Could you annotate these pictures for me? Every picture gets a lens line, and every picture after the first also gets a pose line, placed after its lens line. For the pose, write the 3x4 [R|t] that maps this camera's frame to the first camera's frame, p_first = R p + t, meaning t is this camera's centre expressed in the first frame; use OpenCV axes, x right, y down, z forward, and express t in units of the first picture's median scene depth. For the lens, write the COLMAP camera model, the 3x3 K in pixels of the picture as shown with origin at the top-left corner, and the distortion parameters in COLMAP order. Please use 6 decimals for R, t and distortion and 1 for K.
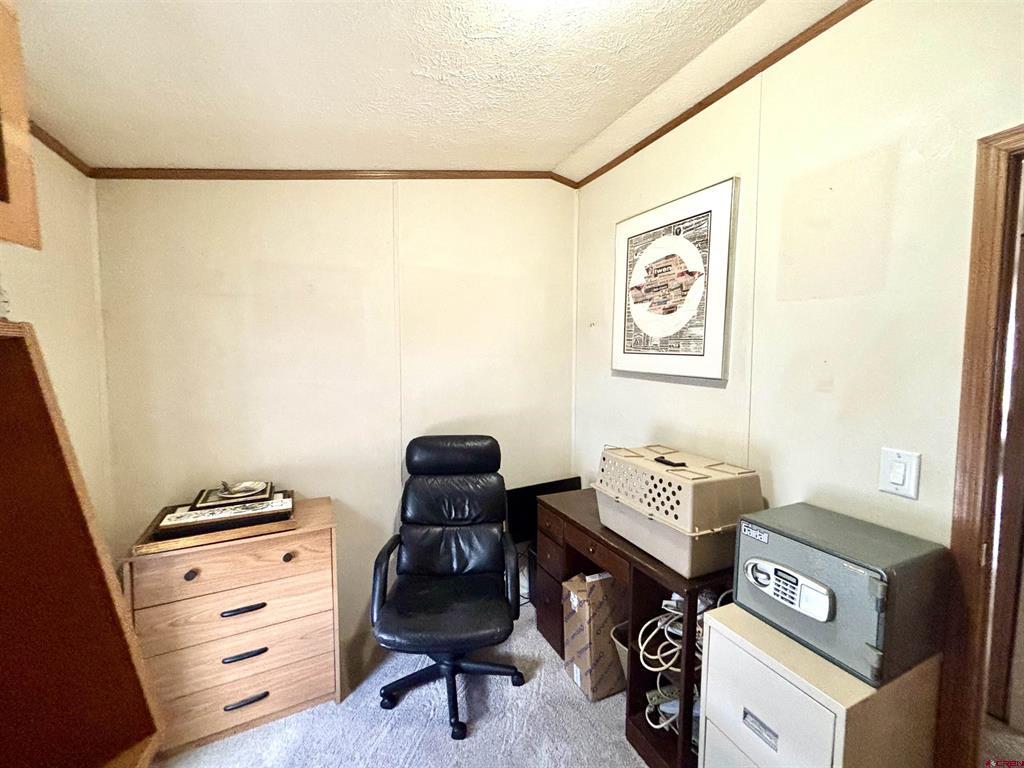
lens RADIAL K [[410.5, 0, 512.0], [0, 410.5, 384.0], [0, 0, 1]] dist [-0.000426, -0.000353]
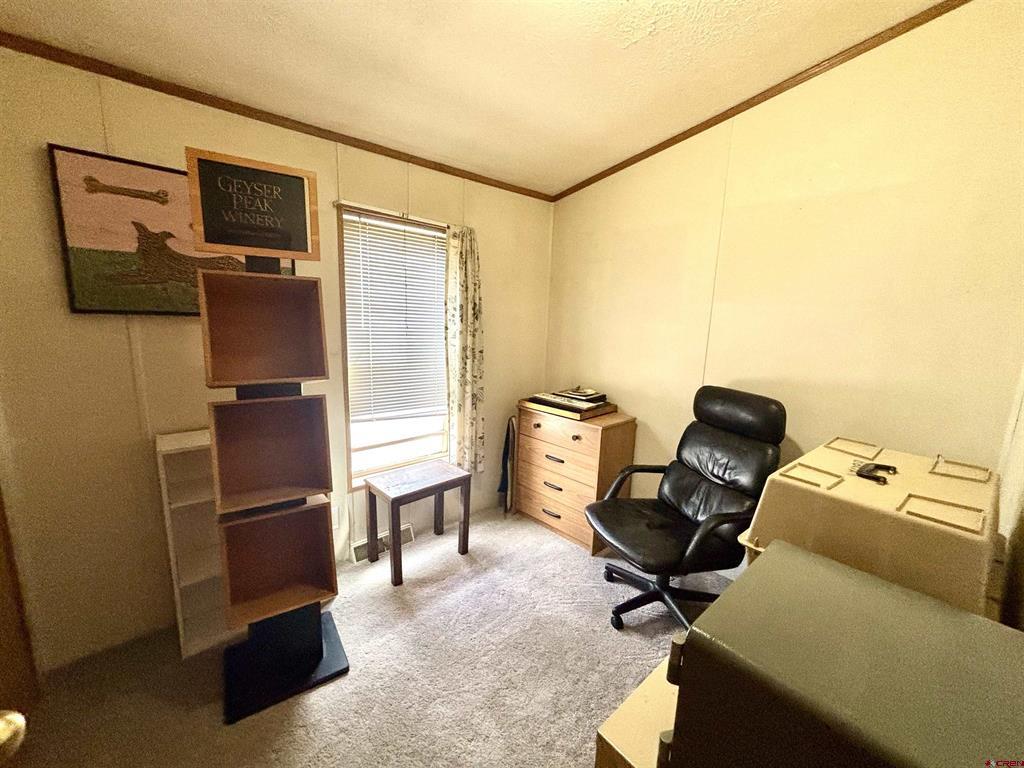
lens RADIAL K [[410.5, 0, 512.0], [0, 410.5, 384.0], [0, 0, 1]] dist [-0.000426, -0.000353]
pose [[0.303102, 0.177389, -0.936303, 0.747885], [-0.095811, 0.983216, 0.155261, 0.021444], [0.948129, 0.042649, 0.315011, 0.305448]]
